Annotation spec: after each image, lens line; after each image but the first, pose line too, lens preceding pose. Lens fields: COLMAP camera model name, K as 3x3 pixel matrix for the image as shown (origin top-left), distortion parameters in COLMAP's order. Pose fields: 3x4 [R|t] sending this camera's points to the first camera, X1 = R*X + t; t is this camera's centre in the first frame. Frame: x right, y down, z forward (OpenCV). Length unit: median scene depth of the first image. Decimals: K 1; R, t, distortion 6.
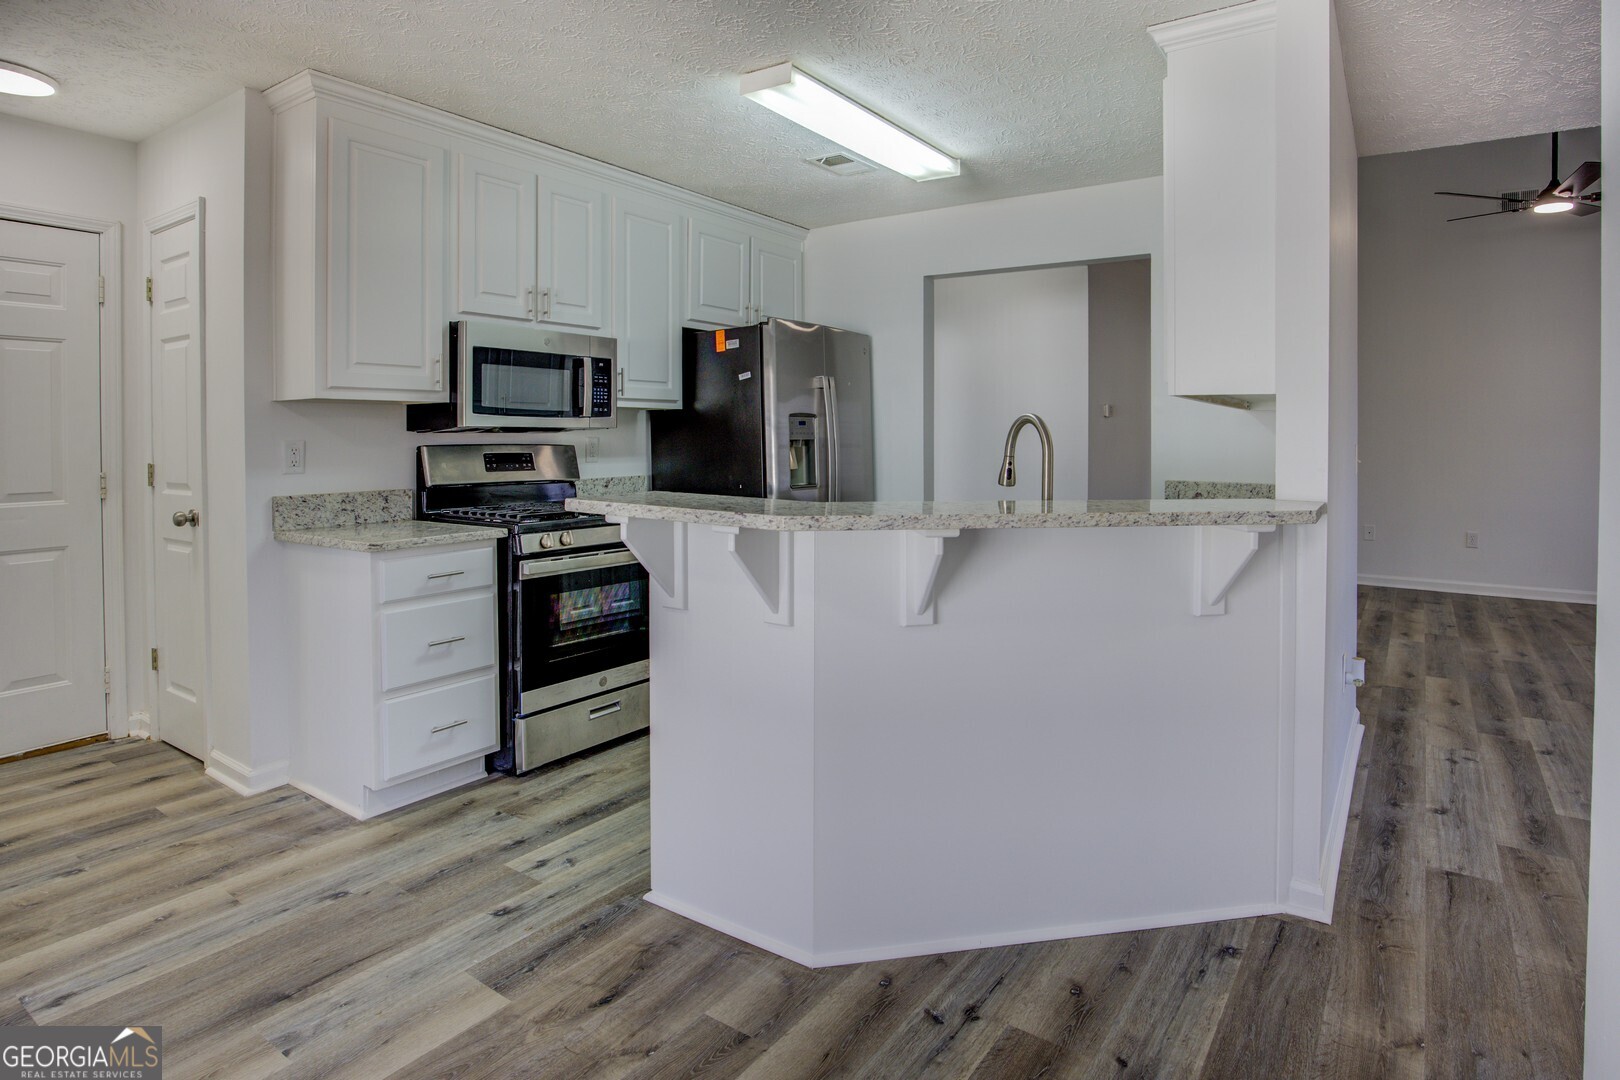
lens RADIAL K [[855.8, 0, 837.3], [0, 855.8, 449.5], [0, 0, 1]] dist [-0.036797, 0.005753]
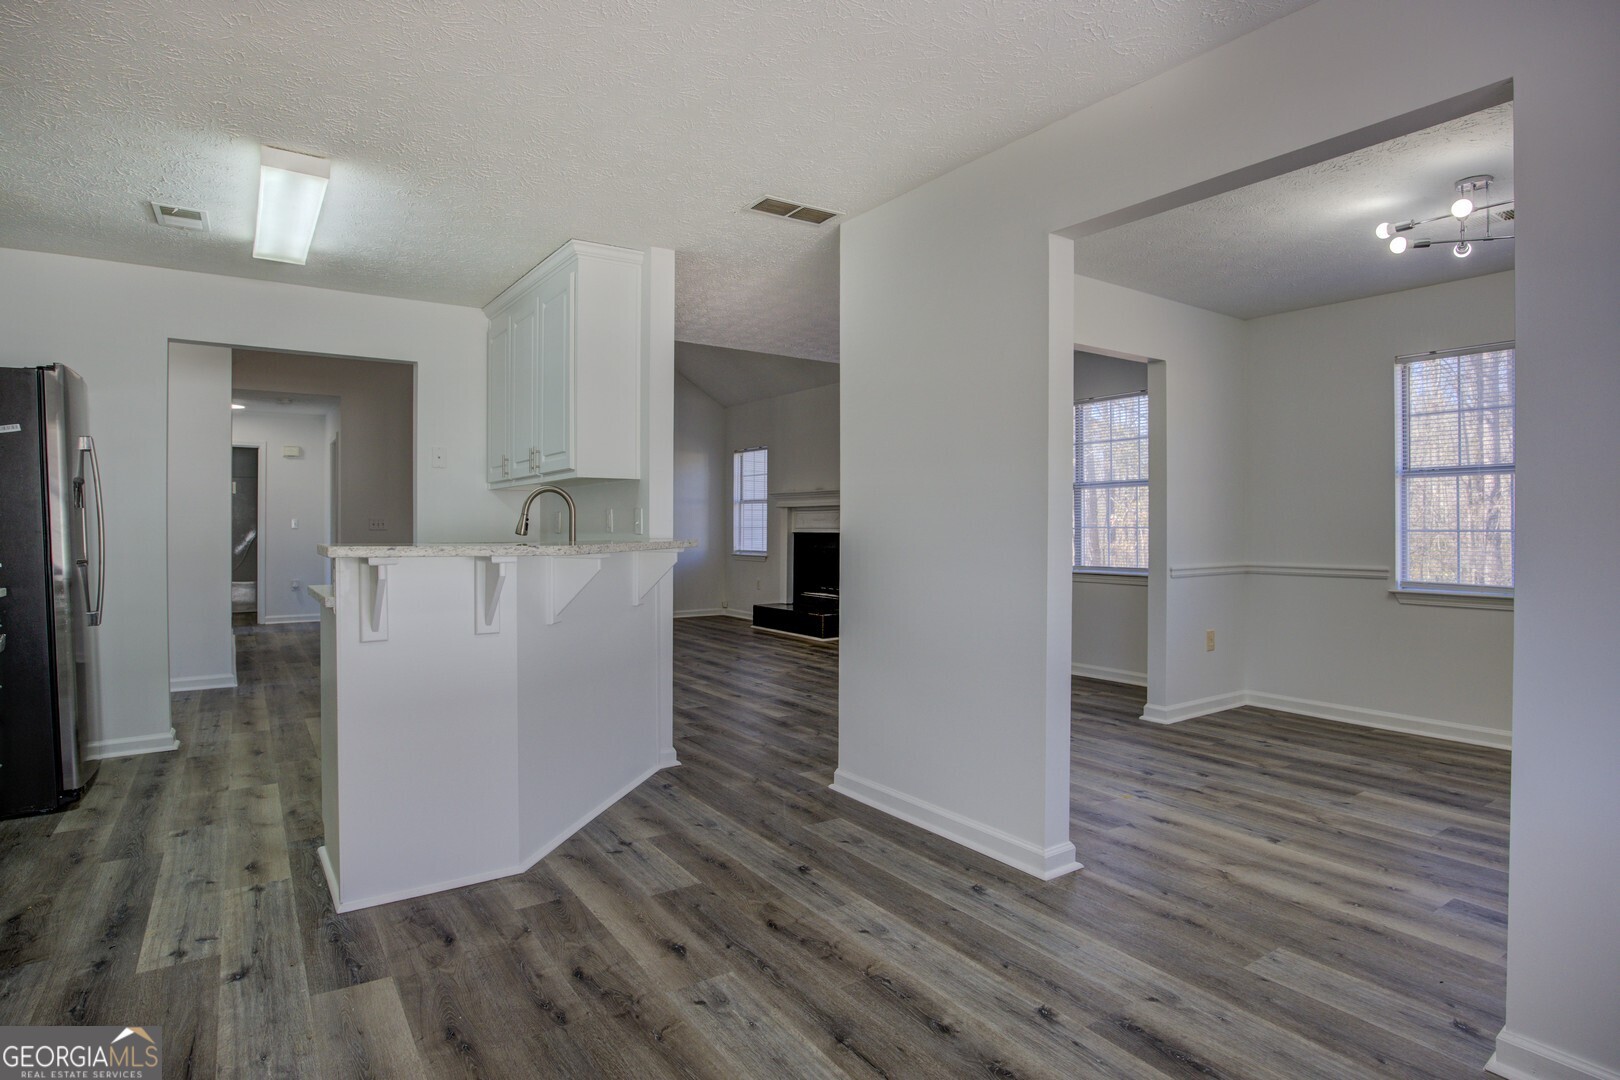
lens RADIAL K [[855.8, 0, 819.5], [0, 855.8, 508.6], [0, 0, 1]] dist [-0.036797, 0.005753]
pose [[0.355393, 0.012798, 0.934629, -0.650907], [0.018357, 0.999618, -0.020668, 0.024708], [-0.934537, 0.024502, 0.355023, 0.012344]]
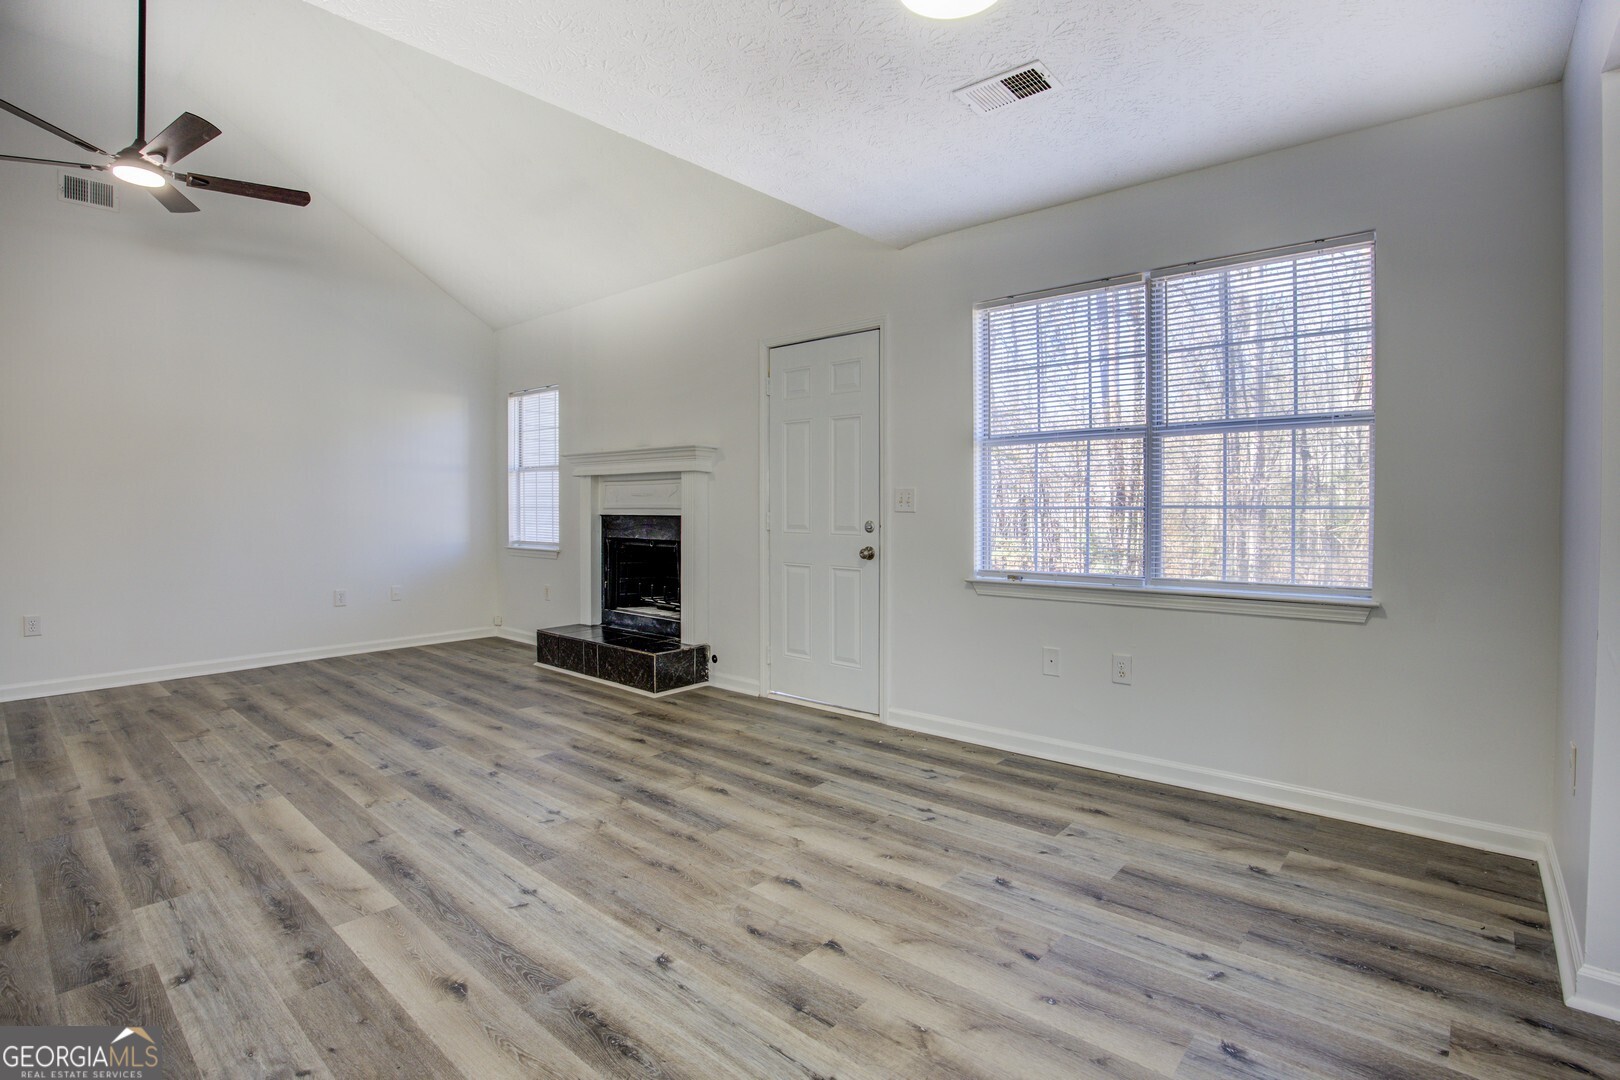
lens RADIAL K [[770.6, 0, 817.4], [0, 770.6, 508.0], [0, 0, 1]] dist [-0.047758, 0.008295]
pose [[0.108628, -0.019122, 0.993899, 0.354212], [0.027079, 0.999501, 0.016271, 0.016279], [-0.993714, 0.025147, 0.109091, 0.448502]]
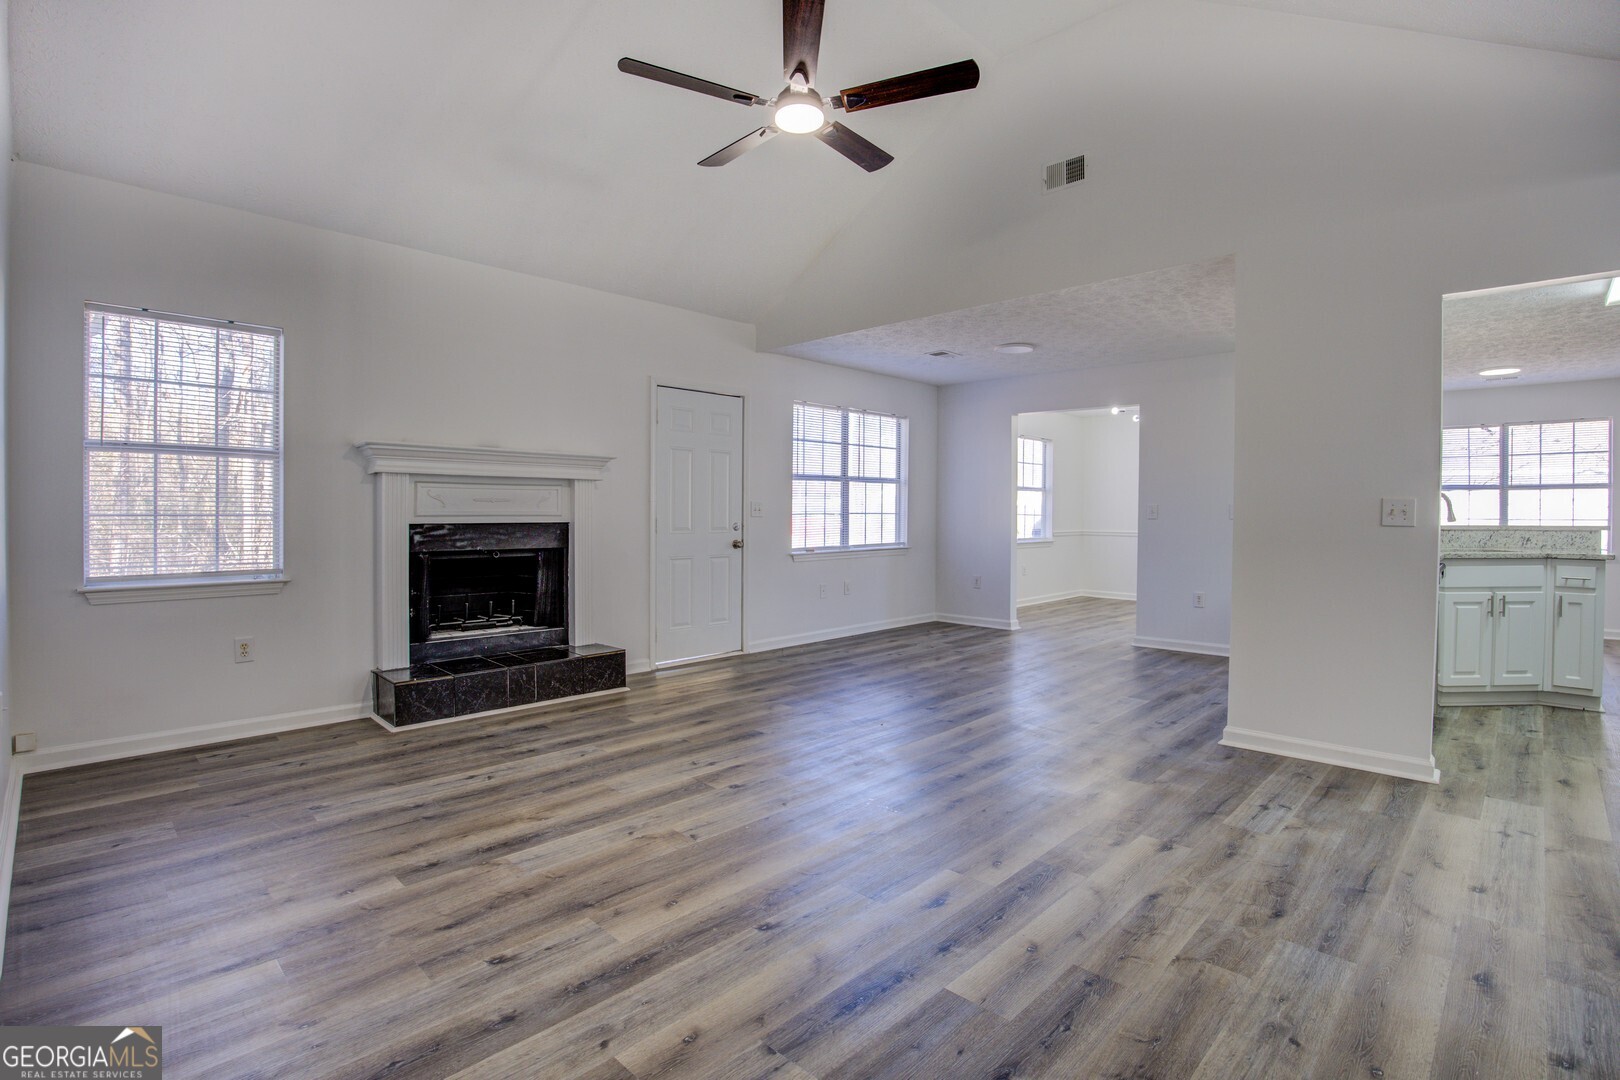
lens RADIAL K [[770.6, 0, 801.0], [0, 770.6, 512.3], [0, 0, 1]] dist [-0.047758, 0.008295]
pose [[-0.981993, -0.012079, 0.188530, 1.052082], [-0.007878, 0.999704, 0.023015, -0.009886], [-0.188752, 0.021115, -0.981798, 2.220517]]
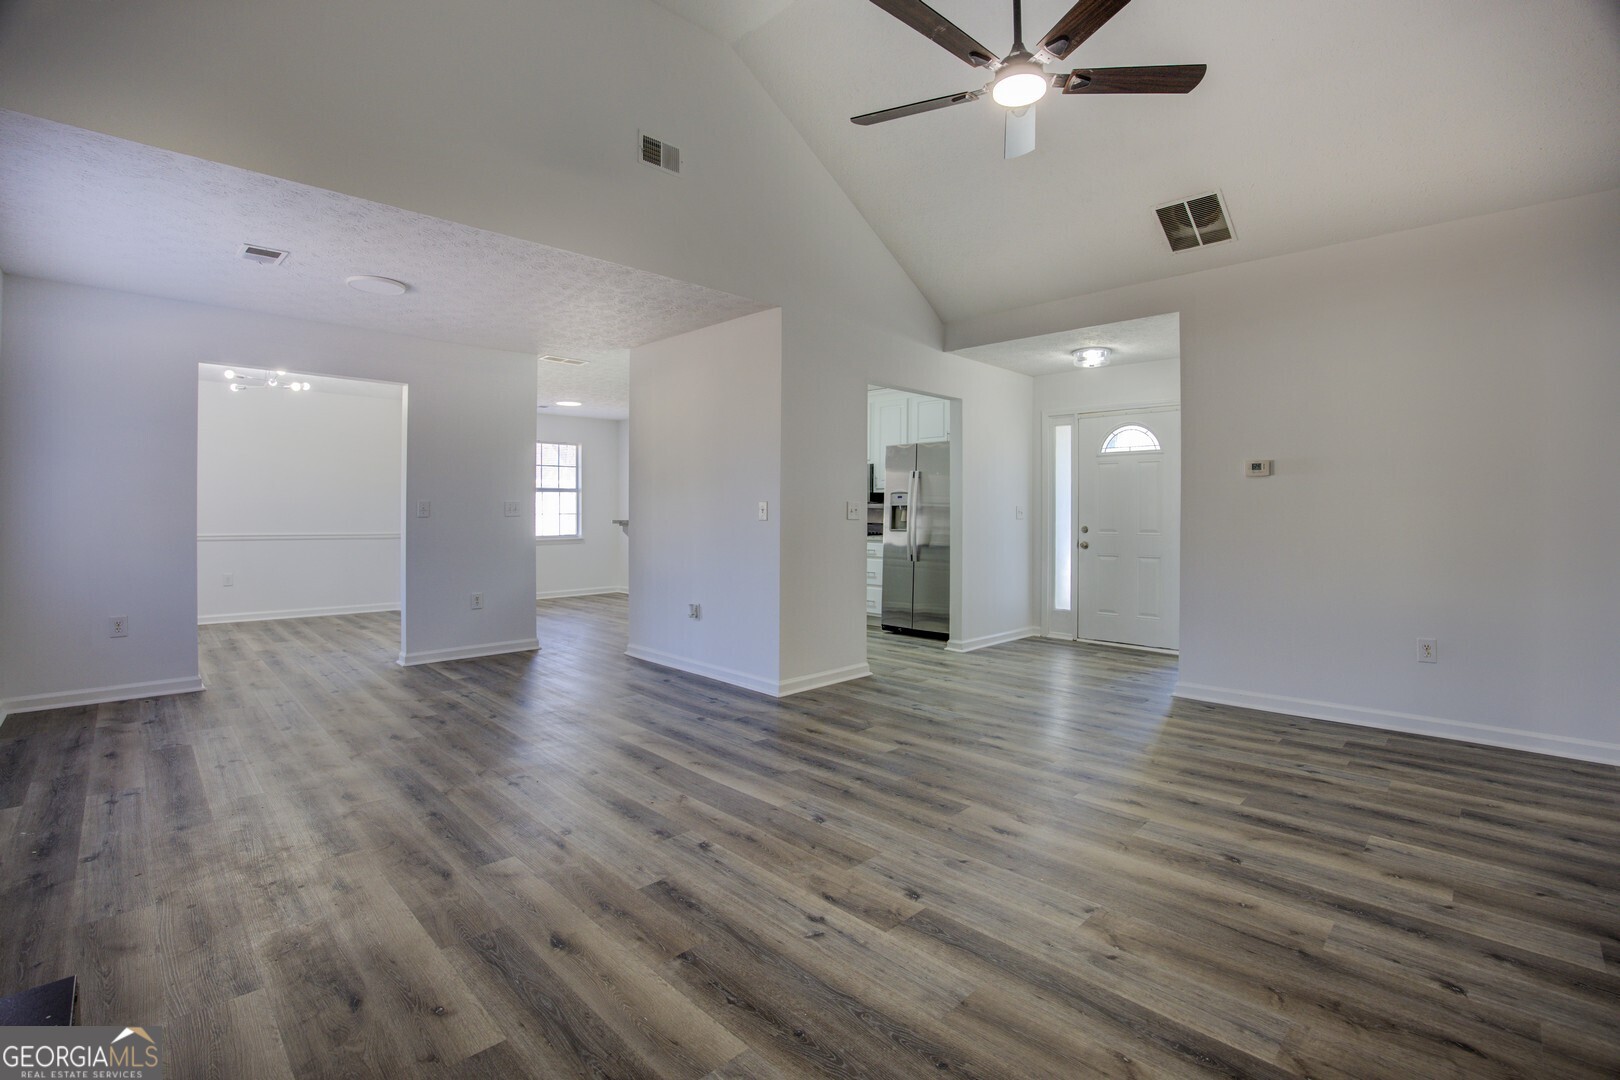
lens RADIAL K [[732.5, 0, 813.9], [0, 732.5, 553.0], [0, 0, 1]] dist [-0.060504, 0.009059]
pose [[-0.182239, 0.043957, -0.982271, 1.930908], [-0.021480, 0.998584, 0.048672, 0.016819], [0.983020, 0.029970, -0.181036, 1.345438]]
